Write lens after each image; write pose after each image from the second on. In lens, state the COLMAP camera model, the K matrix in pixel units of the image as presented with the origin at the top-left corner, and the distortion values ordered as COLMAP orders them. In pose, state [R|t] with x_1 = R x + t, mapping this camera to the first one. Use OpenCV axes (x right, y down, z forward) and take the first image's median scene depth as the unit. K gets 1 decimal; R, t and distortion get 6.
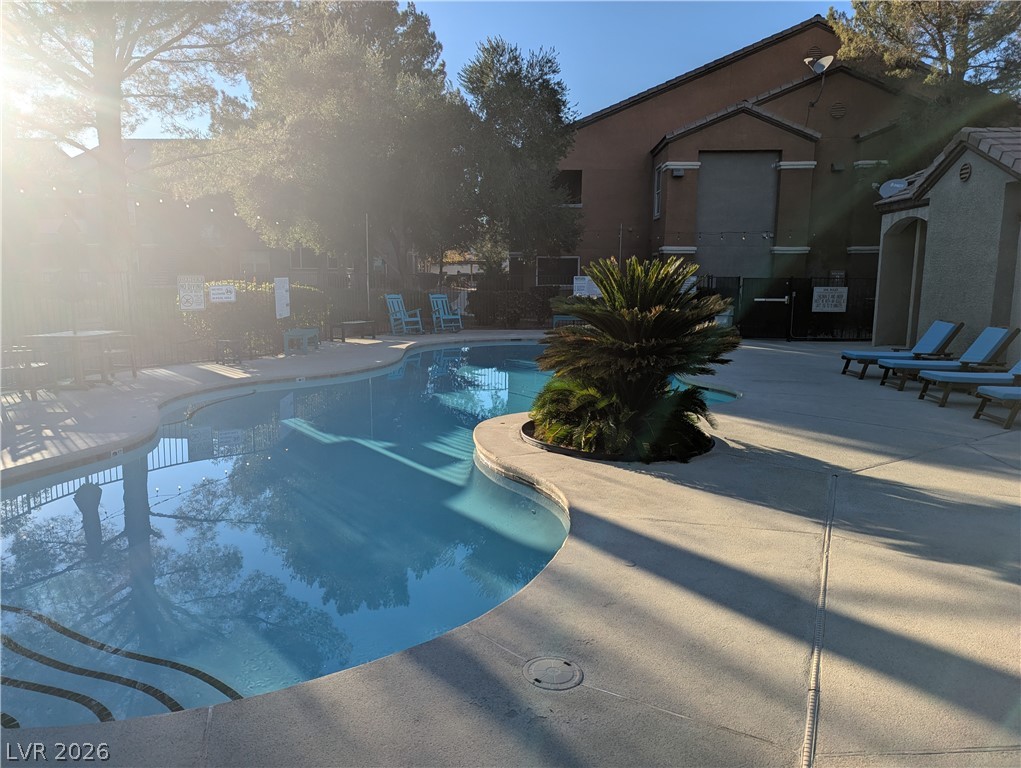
lens RADIAL K [[714.7, 0, 511.8], [0, 714.7, 375.1], [0, 0, 1]] dist [0.059321, -0.046897]
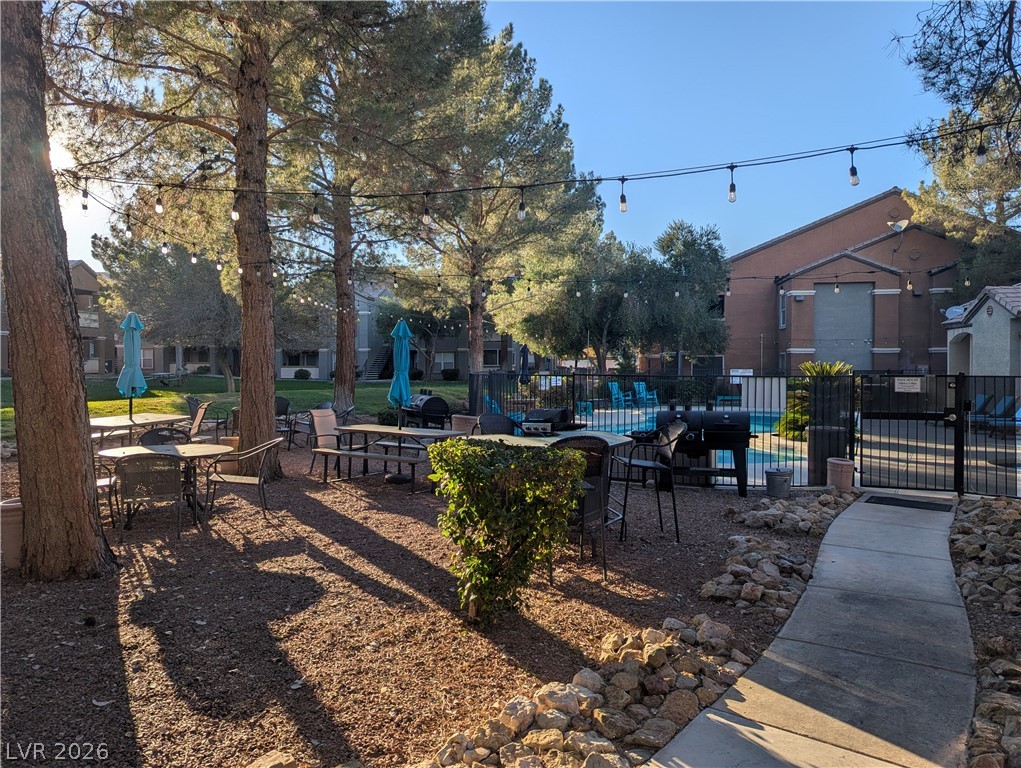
lens RADIAL K [[714.7, 0, 511.8], [0, 714.7, 375.1], [0, 0, 1]] dist [0.059321, -0.046897]
pose [[0.994396, -0.006448, -0.105520, -0.213111], [-0.007352, 0.991503, -0.129879, 0.070742], [0.105461, 0.129927, 0.985899, -0.518753]]
